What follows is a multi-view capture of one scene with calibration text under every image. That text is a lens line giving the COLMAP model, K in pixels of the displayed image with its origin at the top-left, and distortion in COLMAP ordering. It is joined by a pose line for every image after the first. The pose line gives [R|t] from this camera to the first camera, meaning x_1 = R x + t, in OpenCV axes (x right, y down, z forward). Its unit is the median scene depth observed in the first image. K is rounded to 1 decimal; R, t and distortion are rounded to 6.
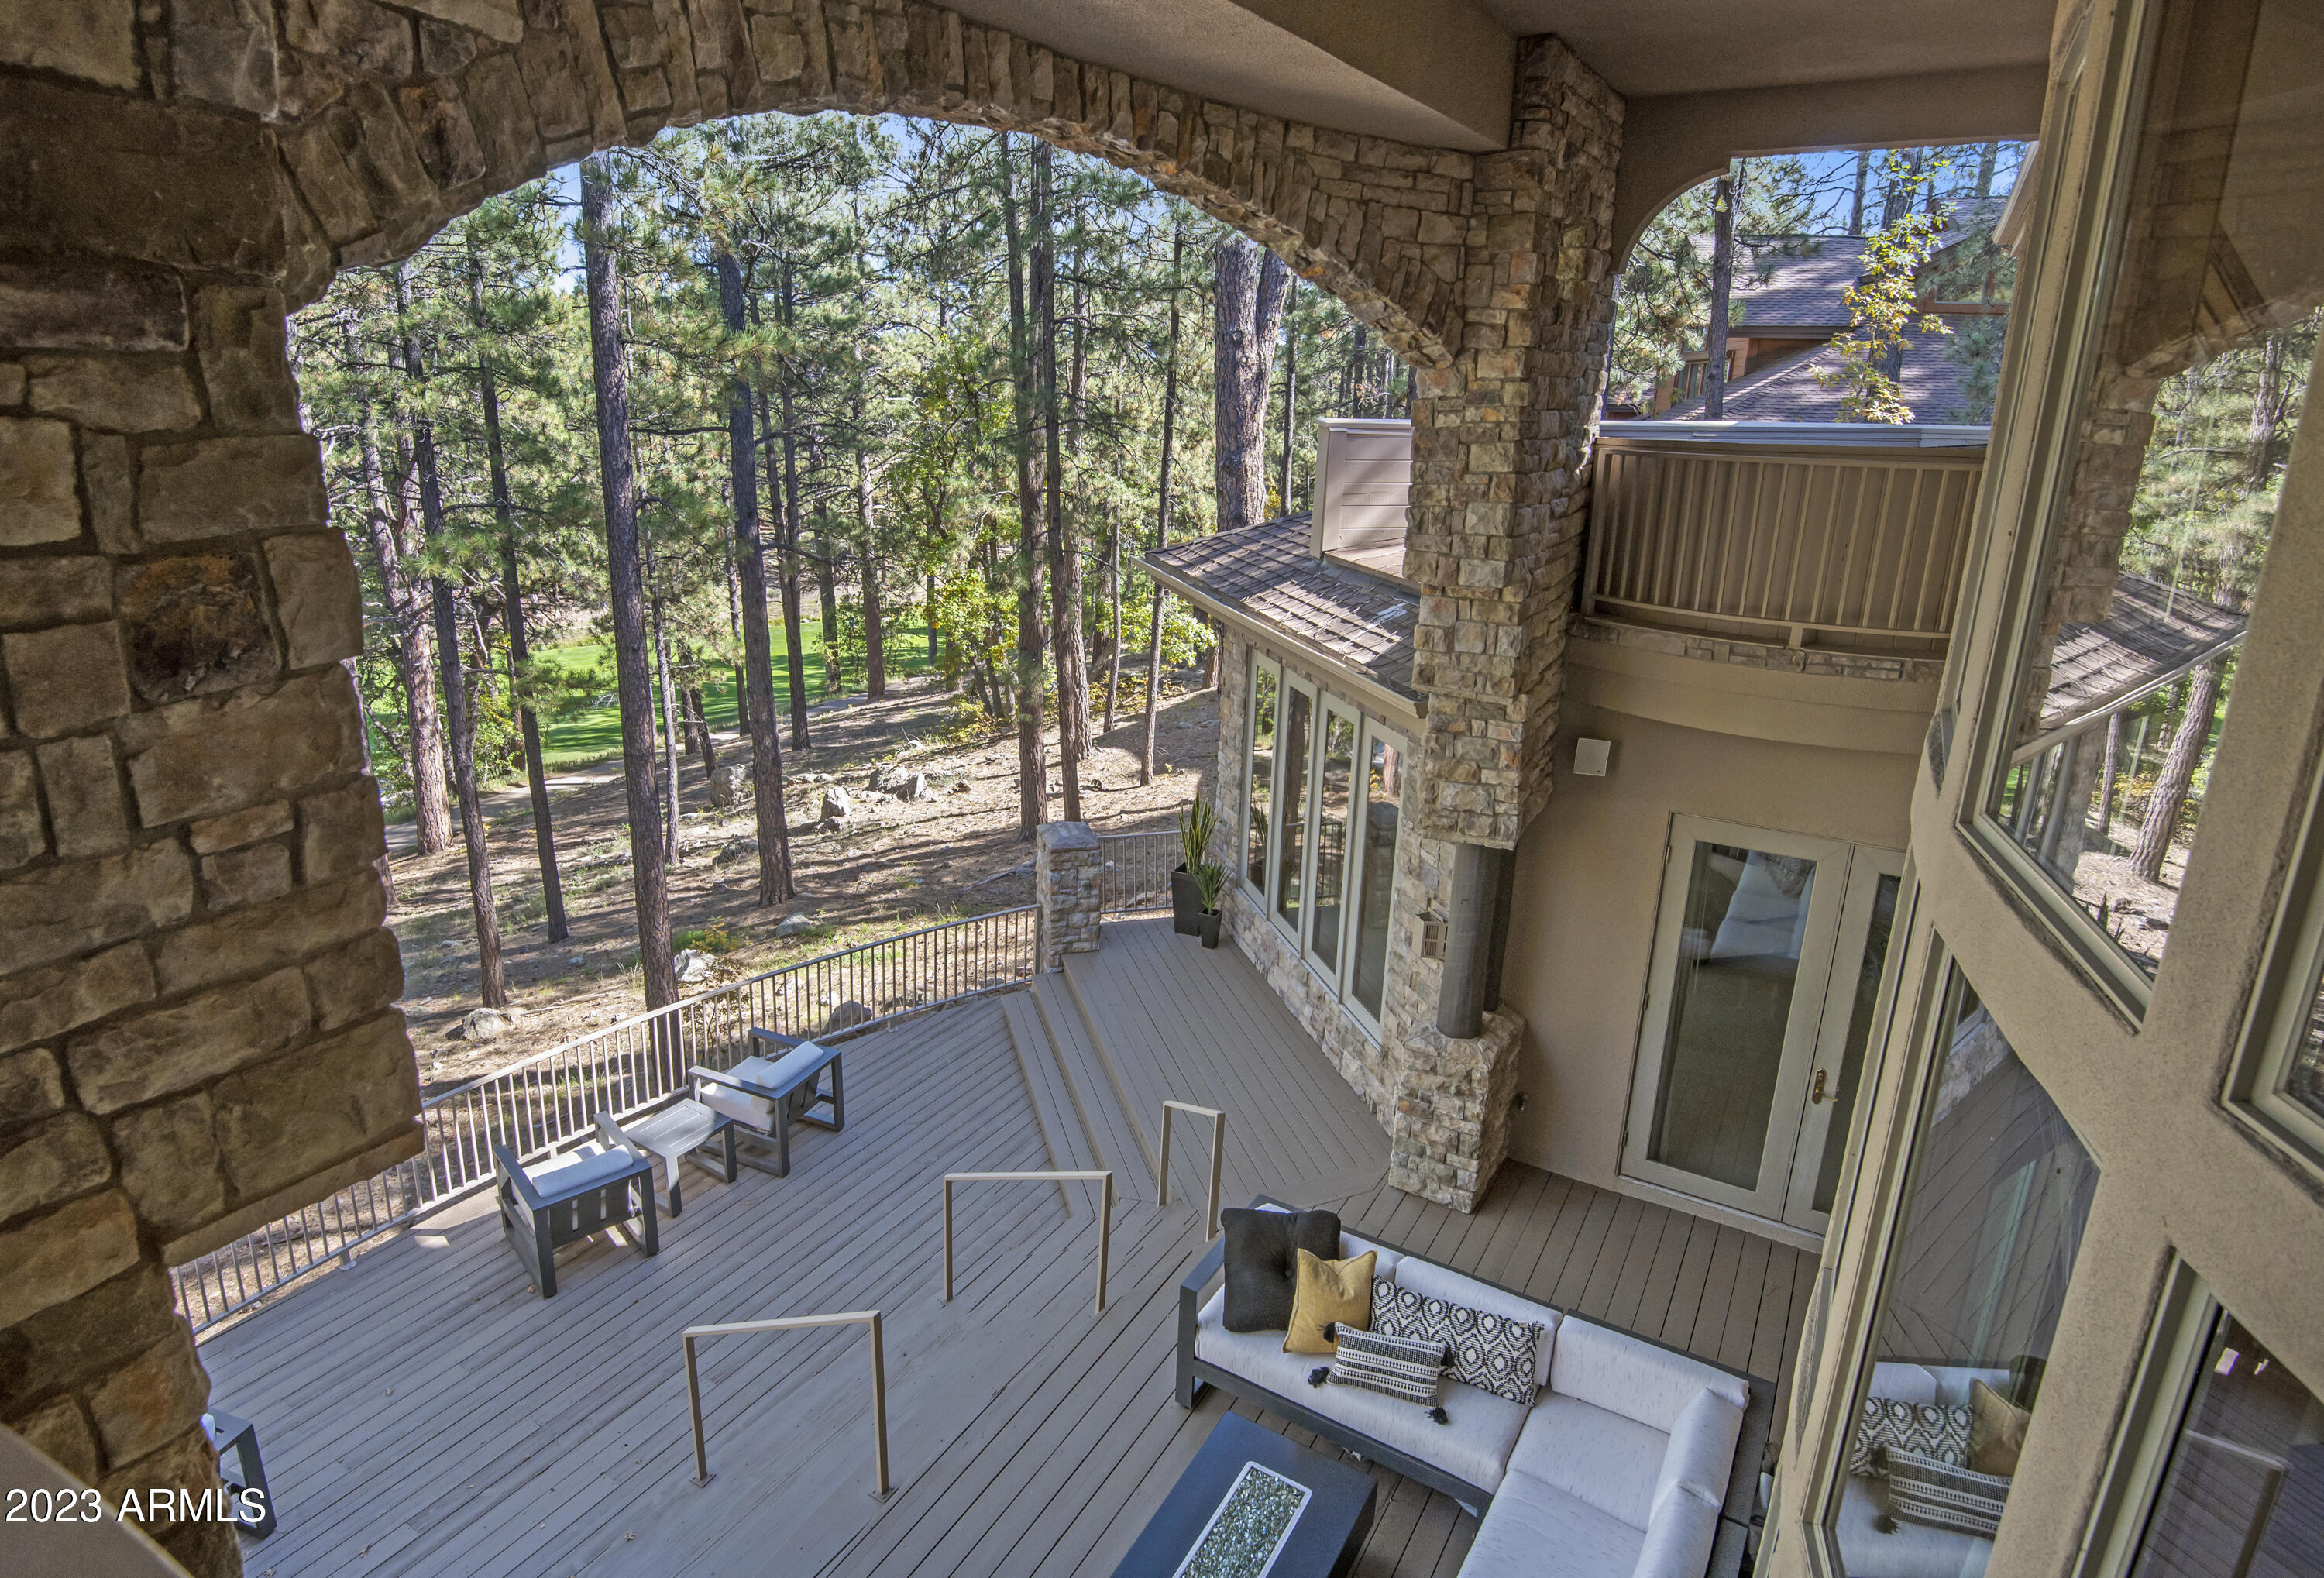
lens RADIAL K [[1238.2, 0, 1157.6], [0, 1238.2, 772.0], [0, 0, 1]] dist [-0.017482, -0.000691]
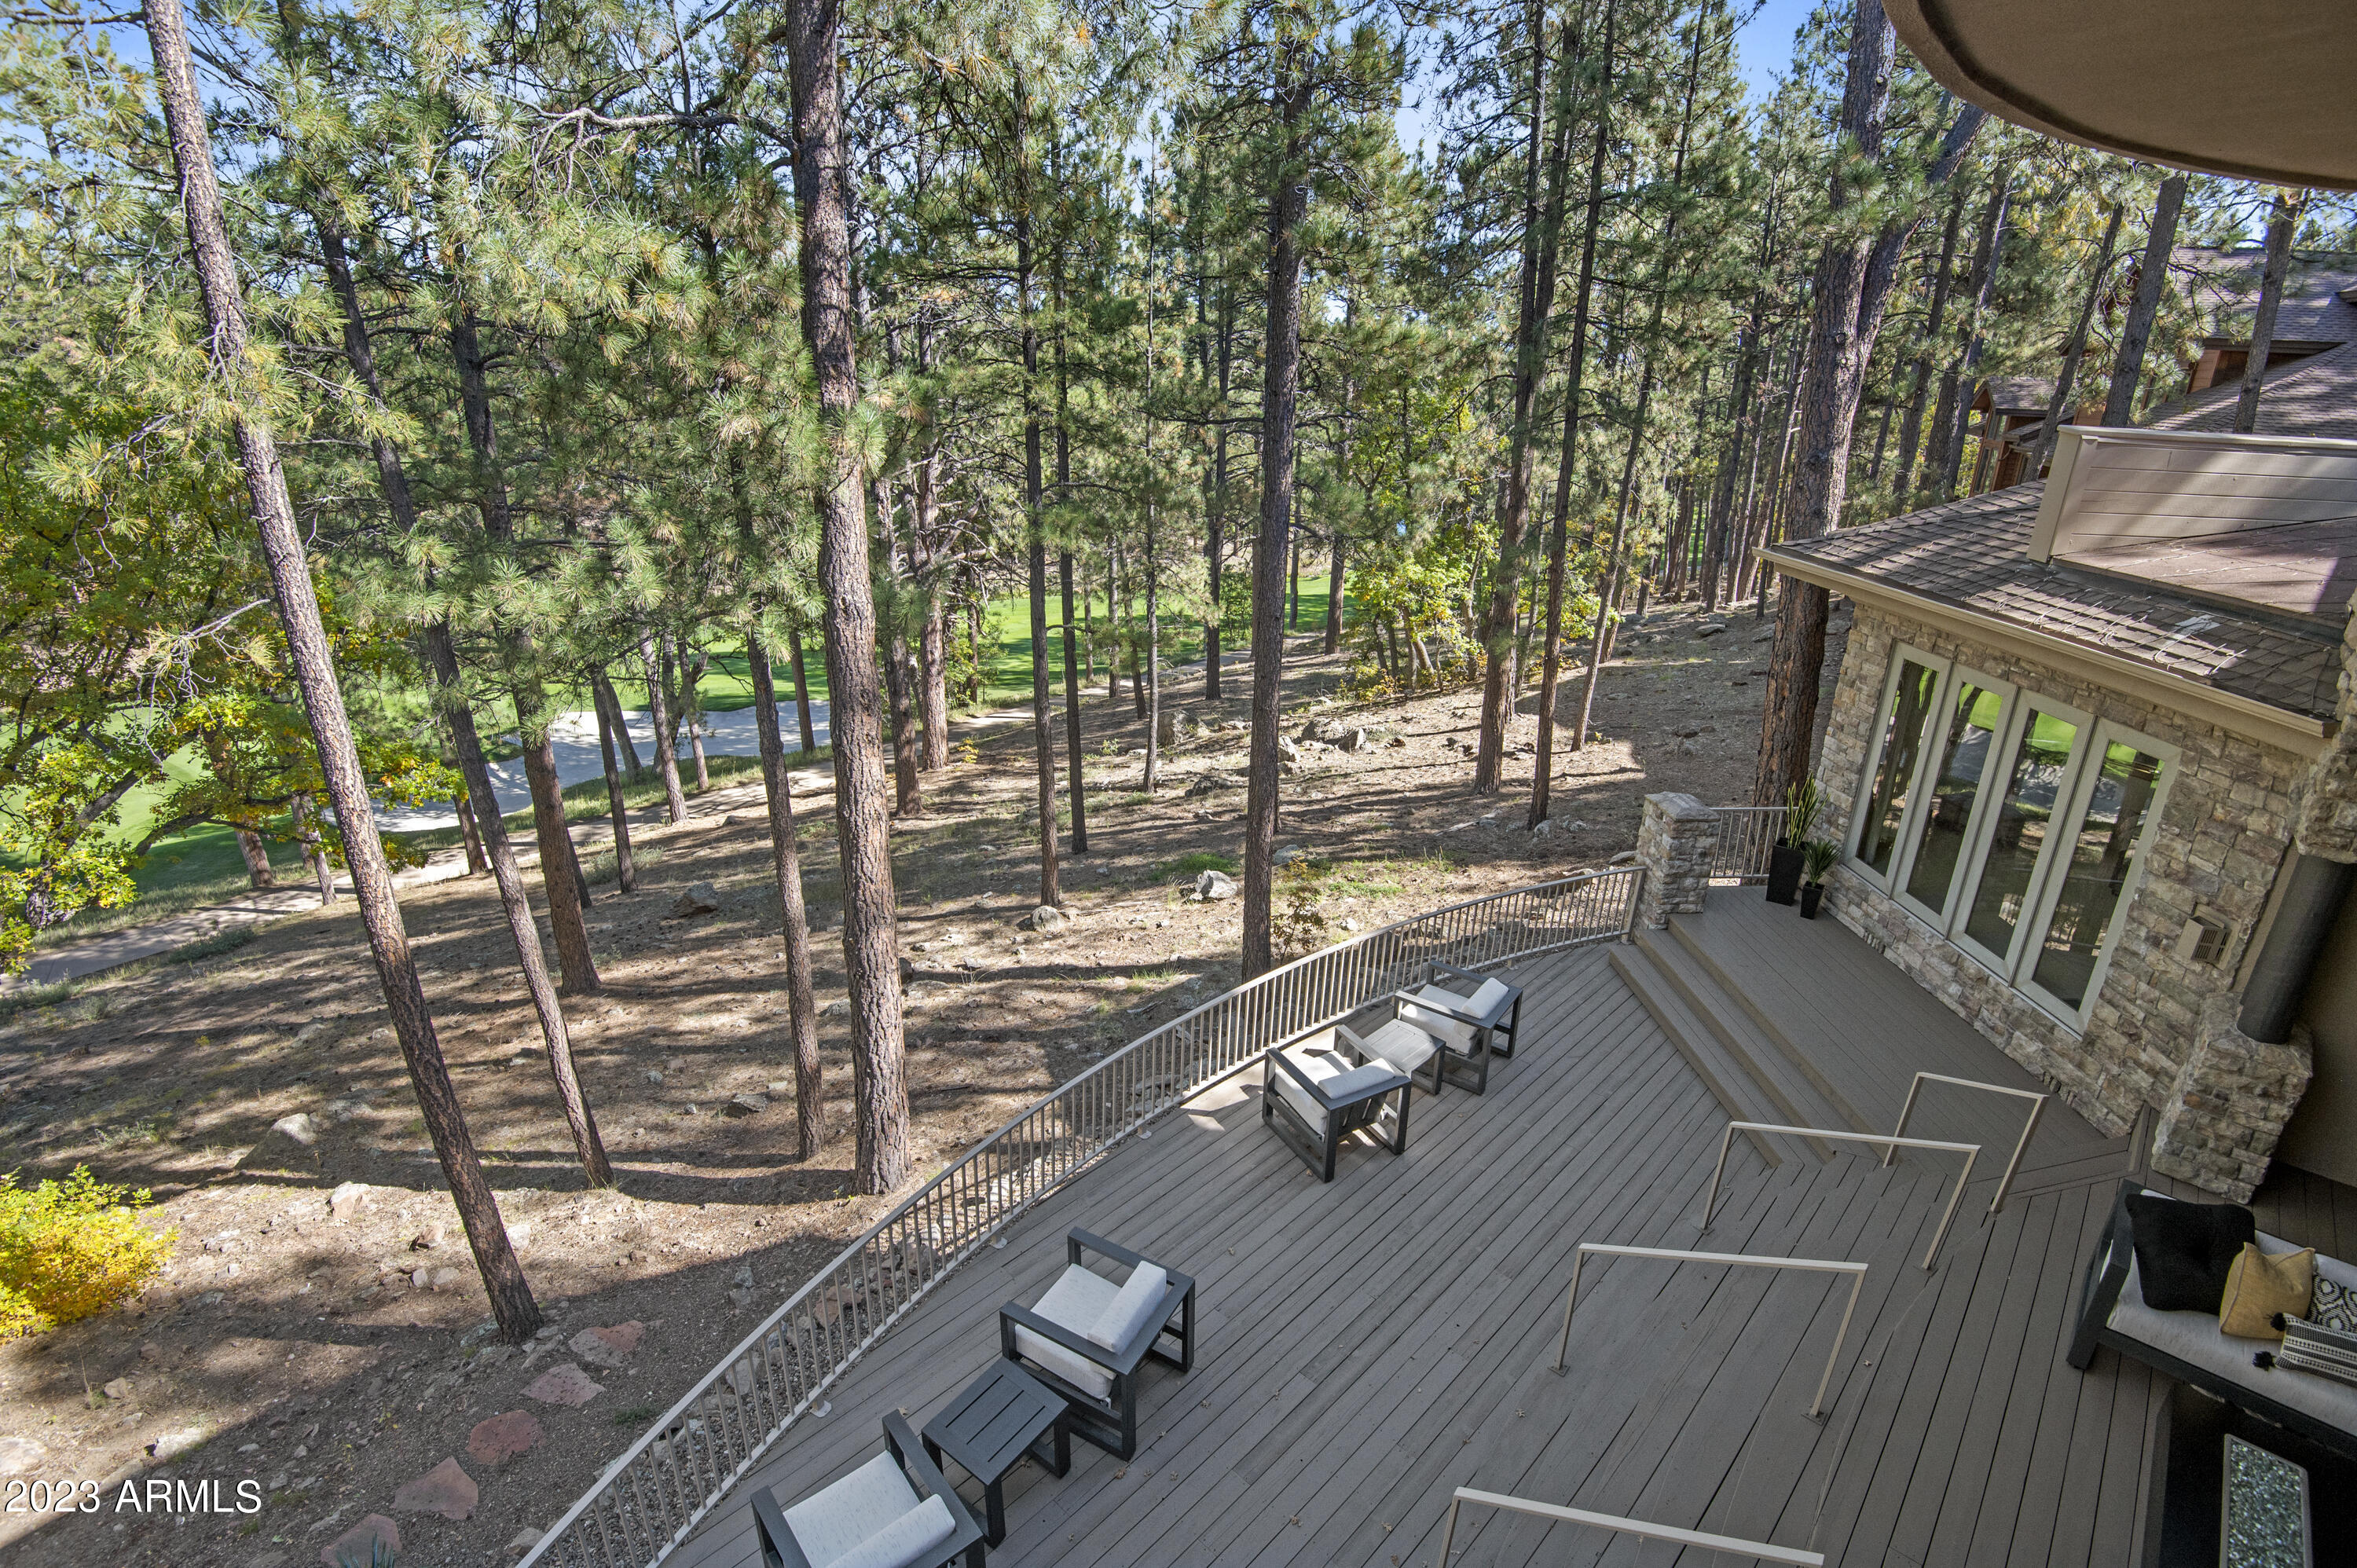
lens RADIAL K [[1057.3, 0, 1179.8], [0, 1057.3, 806.3], [0, 0, 1]] dist [-0.039700, -0.000563]
pose [[0.983266, 0.067513, -0.169207, -0.250016], [-0.053386, 0.994803, 0.086698, -0.003468], [0.174181, -0.076214, 0.981760, 0.011944]]
